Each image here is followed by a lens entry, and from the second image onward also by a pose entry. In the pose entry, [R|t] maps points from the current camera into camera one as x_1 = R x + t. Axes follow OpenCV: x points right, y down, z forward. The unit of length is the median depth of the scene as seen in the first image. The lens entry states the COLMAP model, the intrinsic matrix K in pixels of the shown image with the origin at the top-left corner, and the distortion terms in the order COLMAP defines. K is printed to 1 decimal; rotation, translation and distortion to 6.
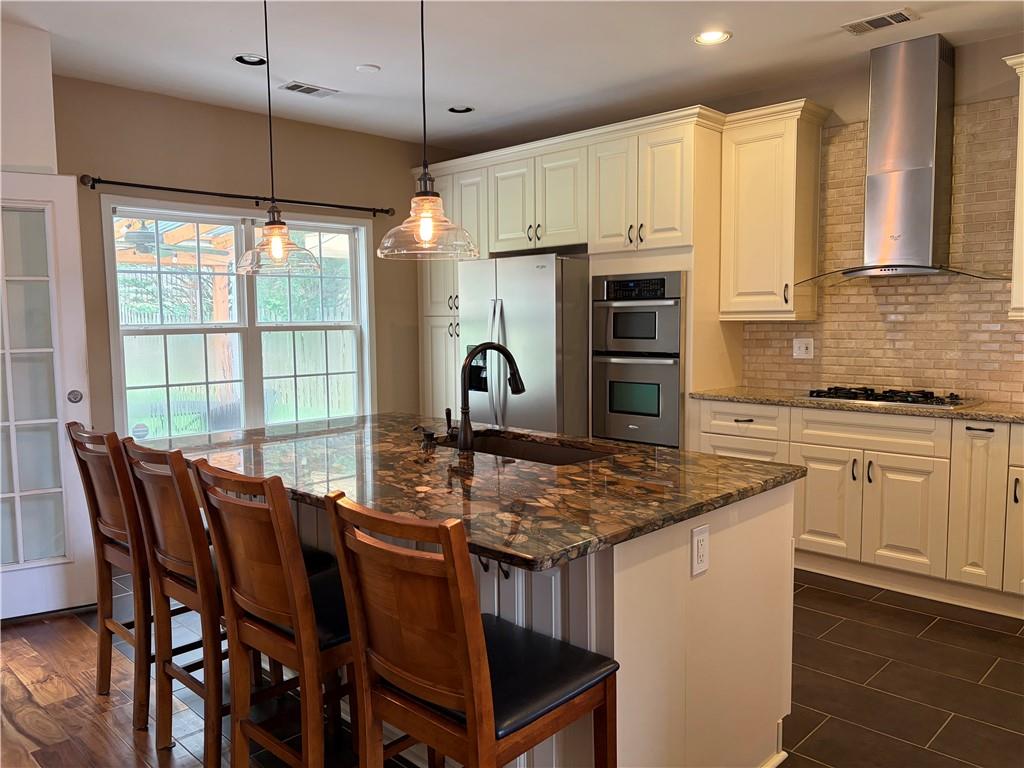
lens RADIAL K [[772.2, 0, 509.3], [0, 772.2, 385.6], [0, 0, 1]] dist [0.075797, -0.053969]
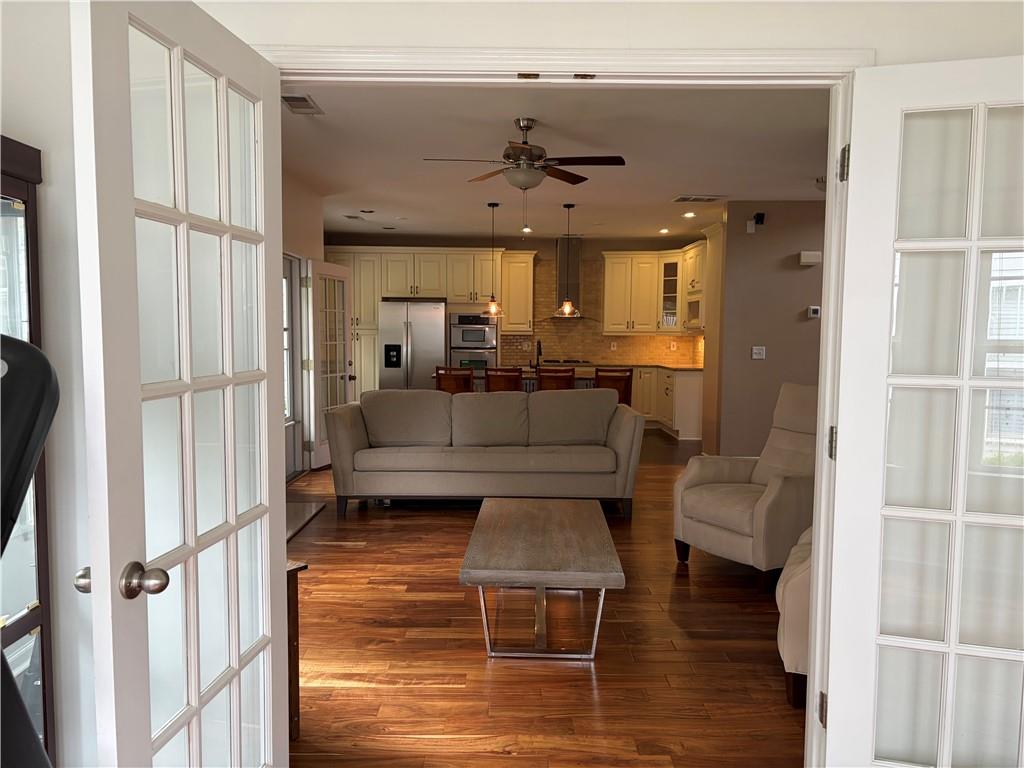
lens RADIAL K [[799.4, 0, 500.7], [0, 799.4, 383.9], [0, 0, 1]] dist [0.071372, -0.065161]
pose [[0.714371, -0.030978, 0.699081, -1.585016], [0.048027, 0.998834, -0.004817, 0.087766], [-0.698117, 0.037016, 0.715026, -0.814613]]
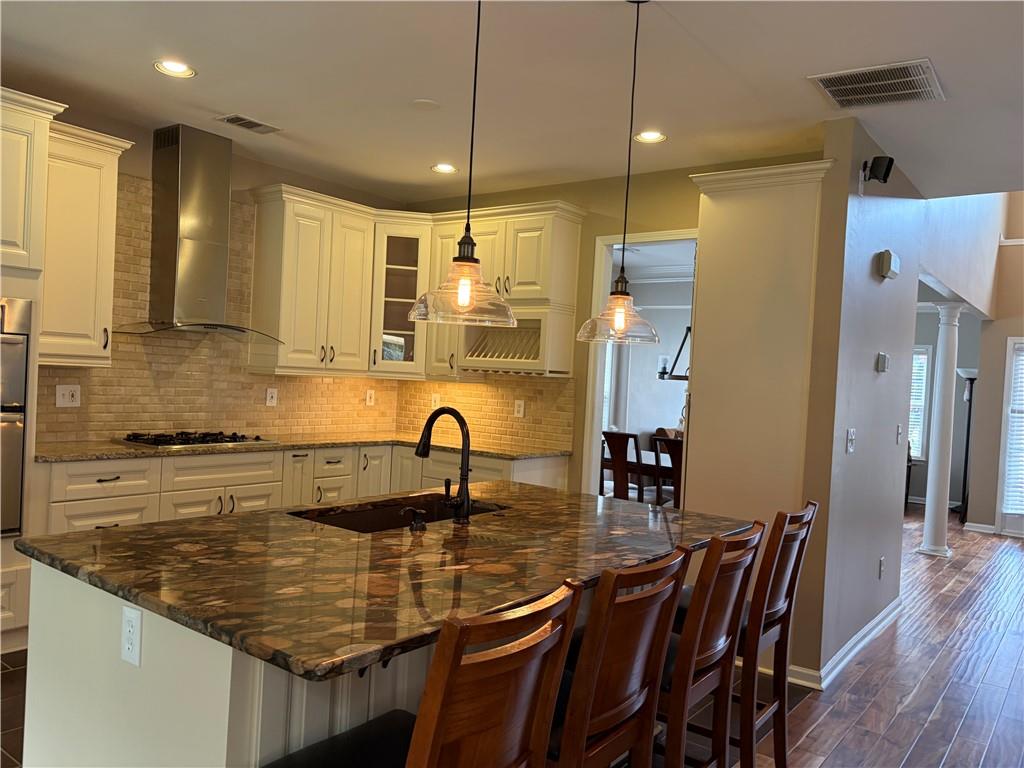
lens RADIAL K [[770.1, 0, 514.1], [0, 770.1, 408.7], [0, 0, 1]] dist [0.064135, -0.112939]
pose [[-0.124388, -0.040376, 0.991412, -0.644527], [0.033881, 0.998416, 0.044912, -0.060871], [-0.991655, 0.039176, -0.122823, 0.651114]]
